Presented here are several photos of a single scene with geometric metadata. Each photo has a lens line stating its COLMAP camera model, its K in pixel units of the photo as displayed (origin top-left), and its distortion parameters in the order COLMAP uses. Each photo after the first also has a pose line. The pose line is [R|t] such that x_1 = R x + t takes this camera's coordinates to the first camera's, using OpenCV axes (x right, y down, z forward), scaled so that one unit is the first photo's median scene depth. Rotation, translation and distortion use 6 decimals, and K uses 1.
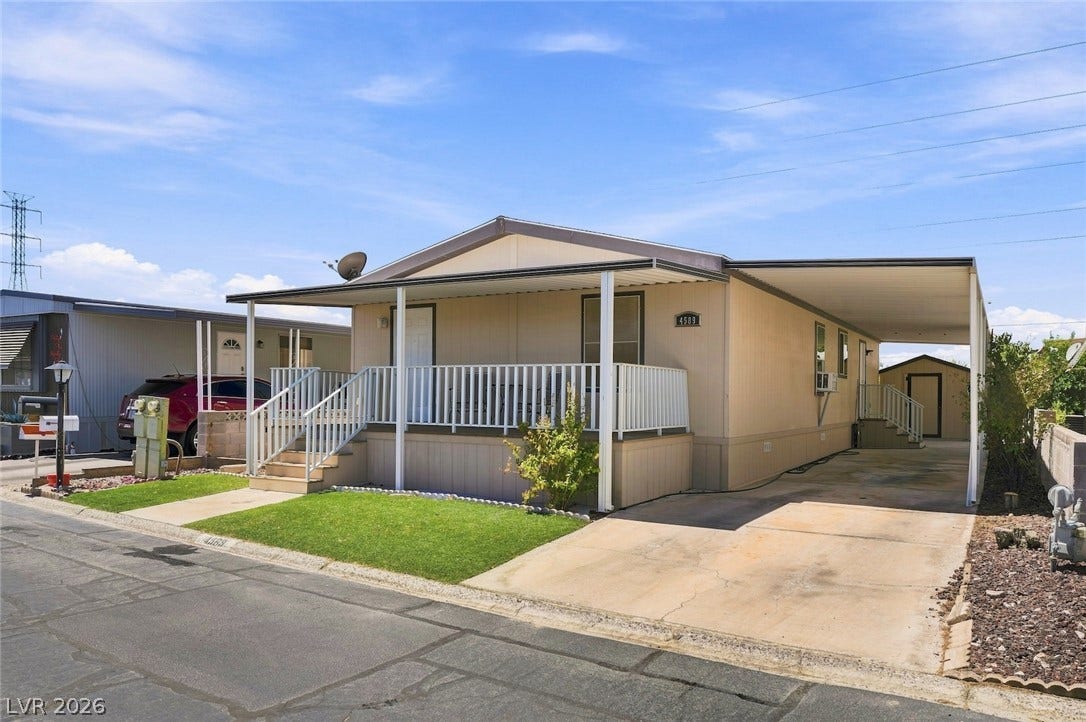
lens RADIAL K [[779.2, 0, 542.4], [0, 779.2, 351.3], [0, 0, 1]] dist [0.005348, -0.000765]
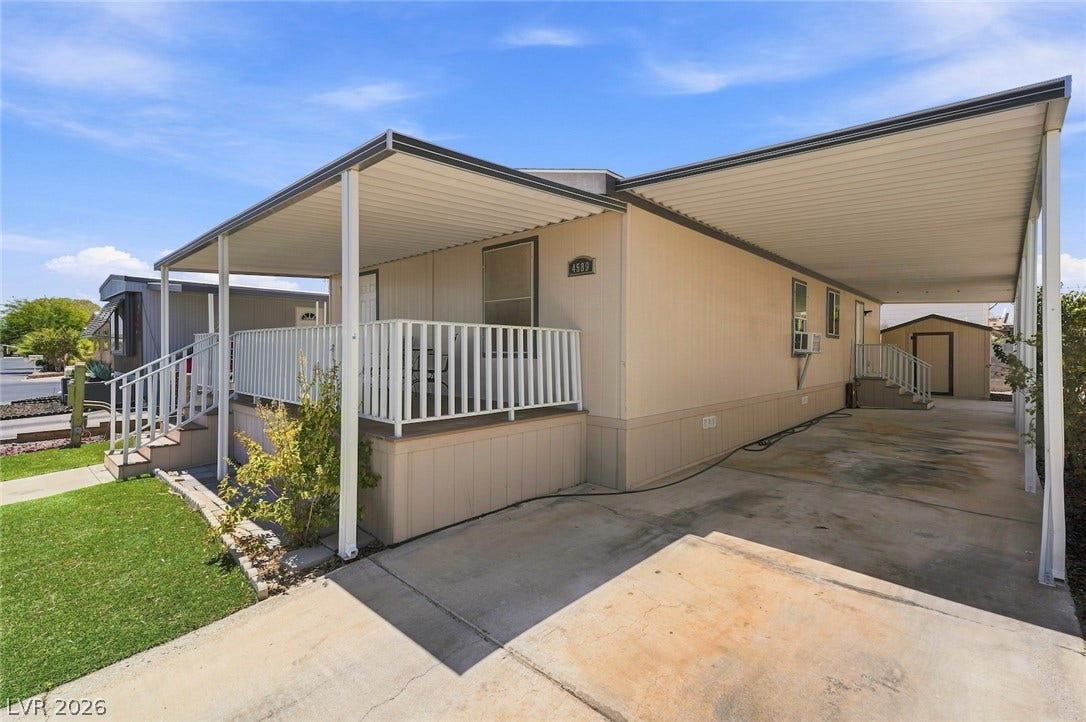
lens RADIAL K [[488.6, 0, 529.2], [0, 488.6, 334.8], [0, 0, 1]] dist [0.034359, -0.005991]
pose [[0.975084, -0.010013, -0.221609, 0.198710], [0.015662, 0.999595, 0.023748, 0.012852], [0.221281, -0.026627, 0.974847, 0.410377]]
